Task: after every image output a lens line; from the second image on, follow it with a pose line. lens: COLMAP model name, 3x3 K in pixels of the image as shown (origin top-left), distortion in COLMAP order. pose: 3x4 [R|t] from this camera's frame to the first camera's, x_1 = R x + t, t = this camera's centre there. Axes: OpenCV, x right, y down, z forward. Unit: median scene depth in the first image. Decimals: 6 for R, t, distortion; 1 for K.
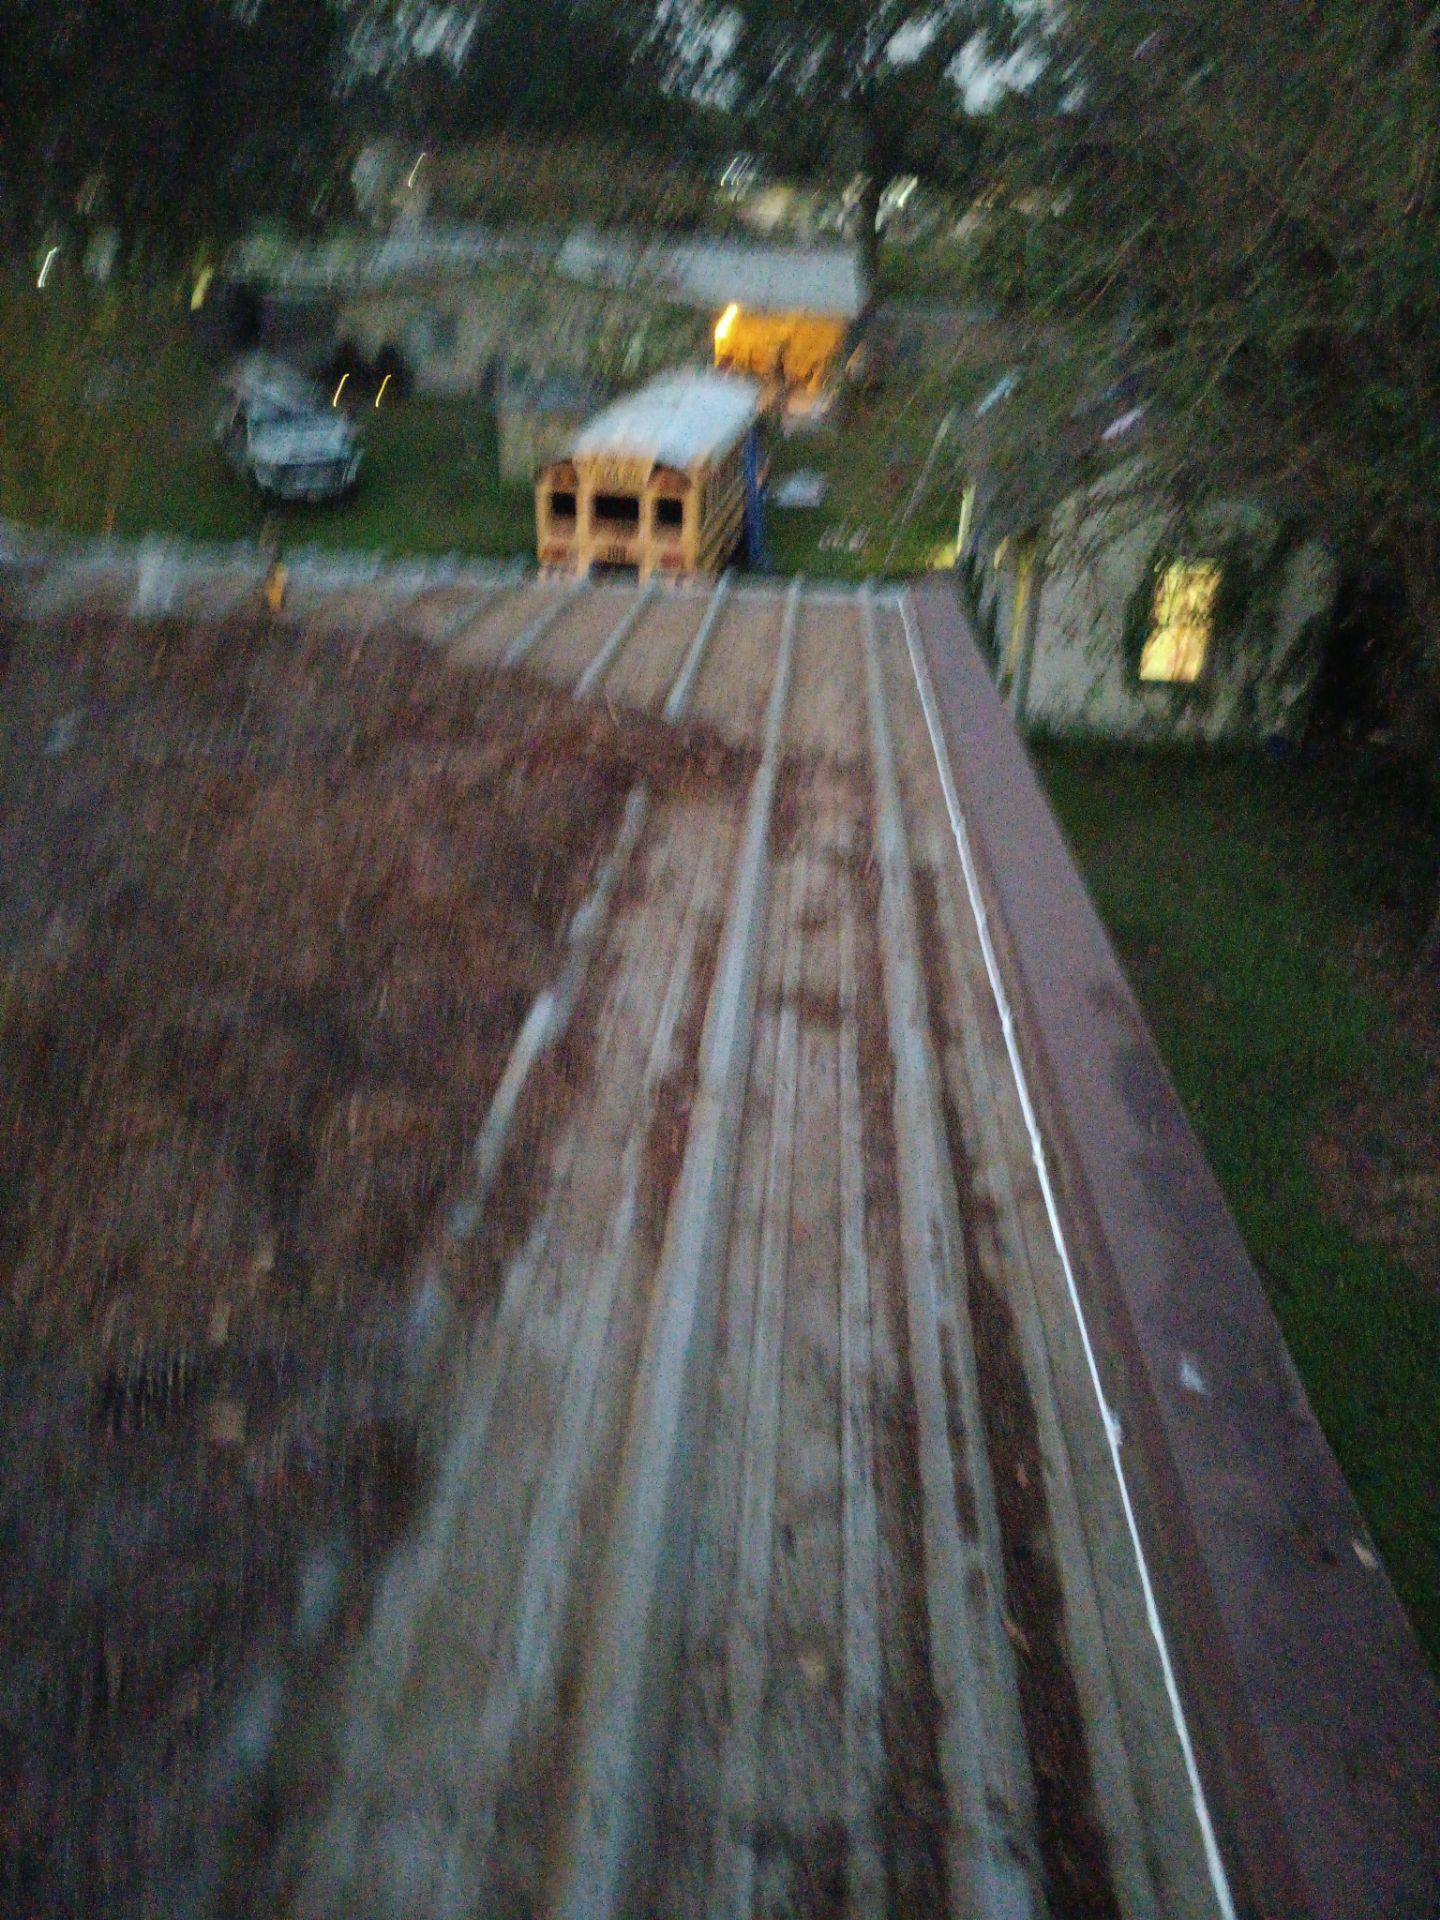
lens RADIAL K [[1458.2, 0, 718.1], [0, 1458.2, 965.1], [0, 0, 1]] dist [0.067985, -0.156539]
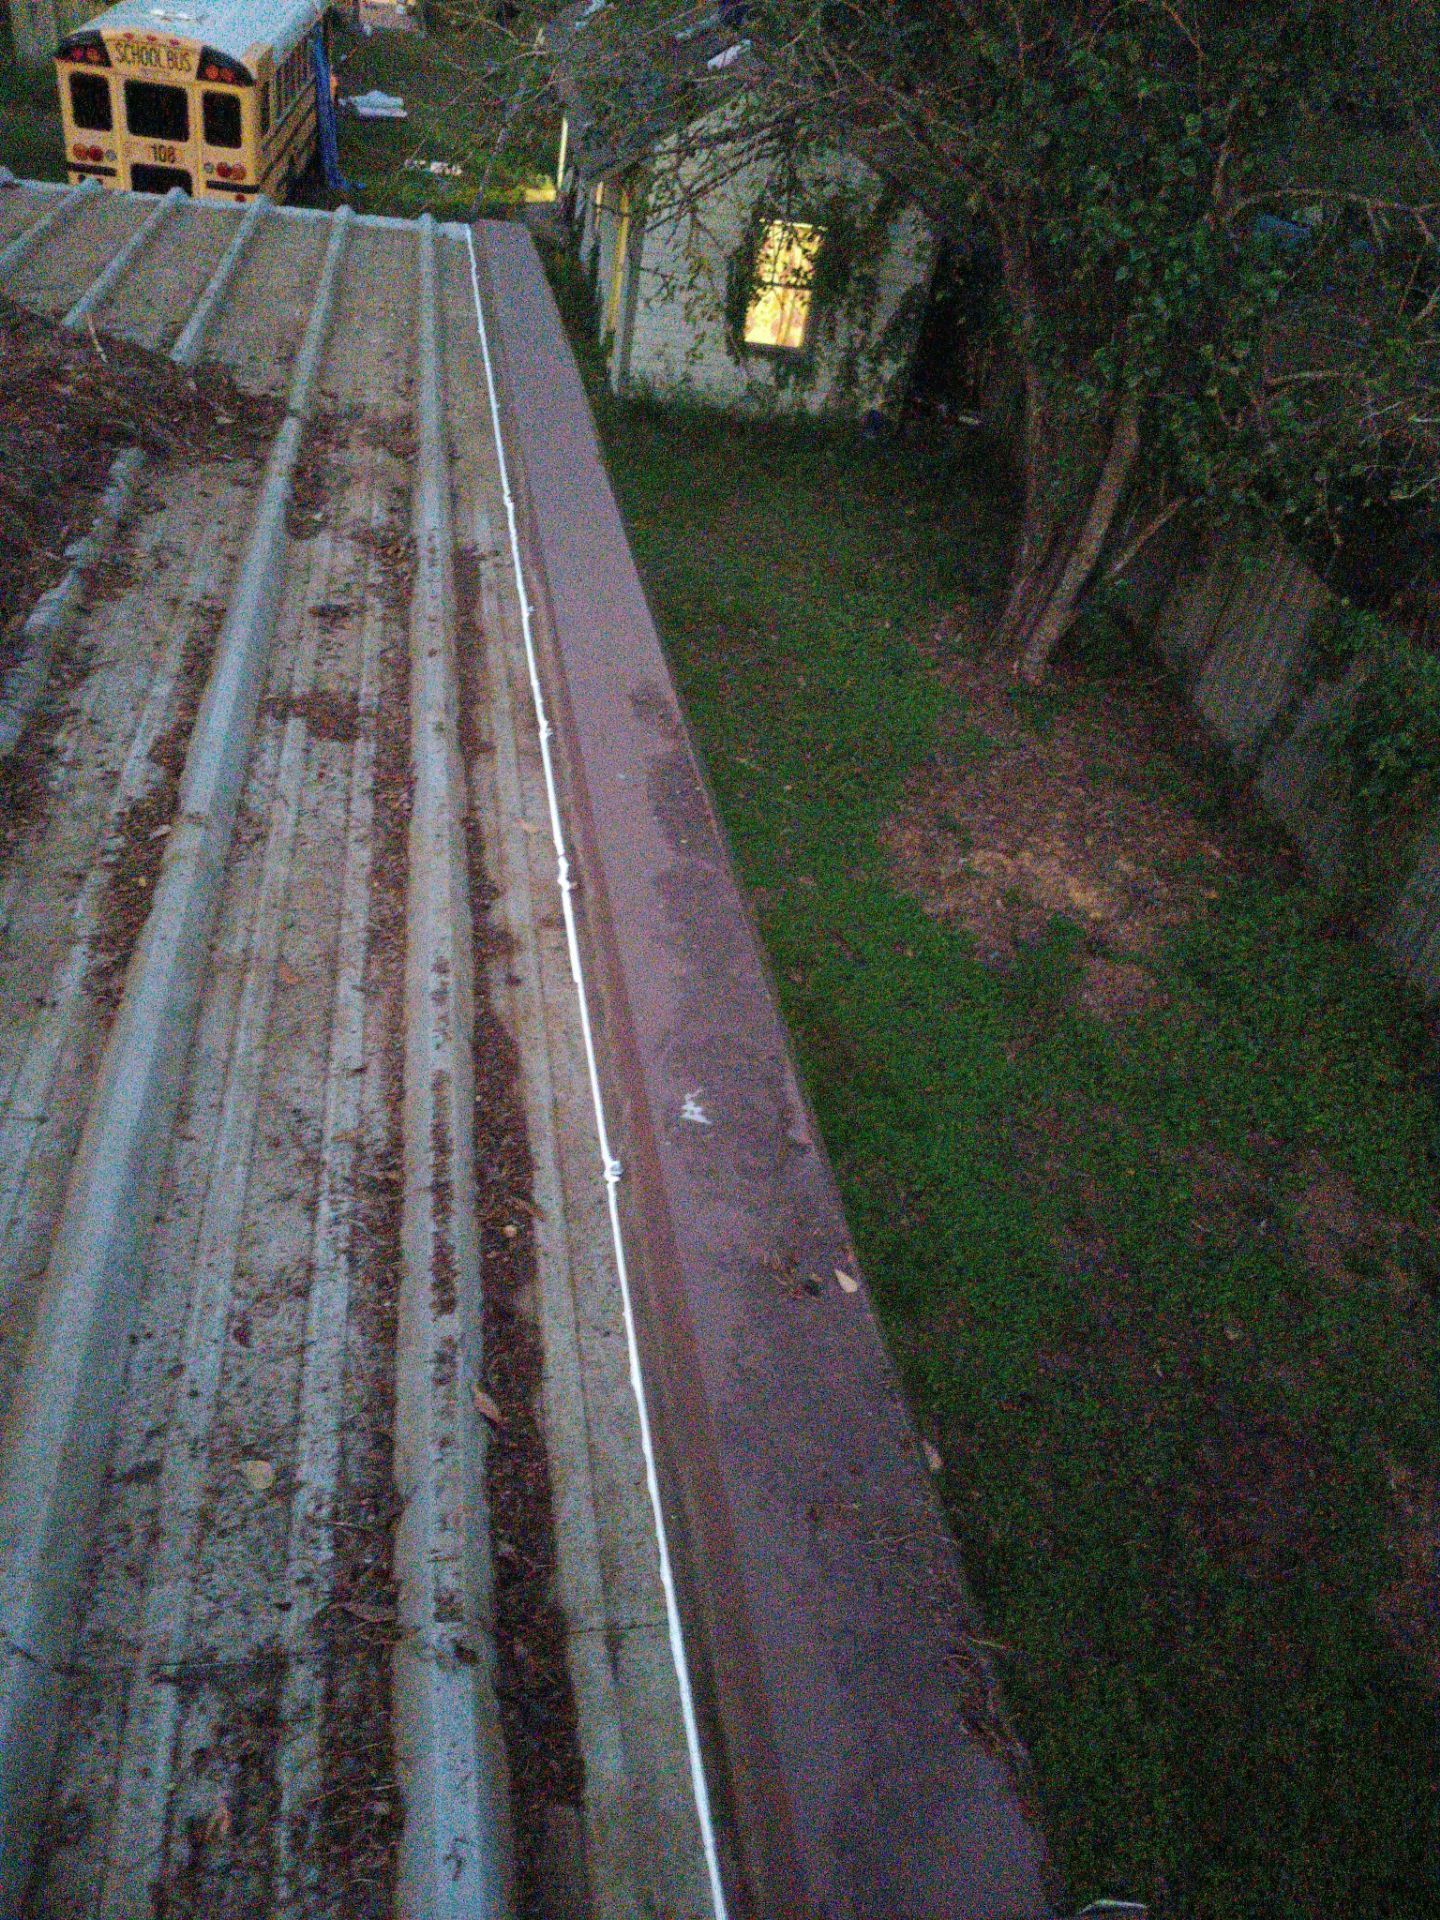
lens RADIAL K [[1458.2, 0, 718.1], [0, 1458.2, 965.1], [0, 0, 1]] dist [0.067985, -0.156539]
pose [[0.966670, -0.051696, 0.250751, 0.070034], [-0.002927, 0.977107, 0.212727, -0.012485], [-0.256008, -0.206371, 0.944389, 0.074534]]
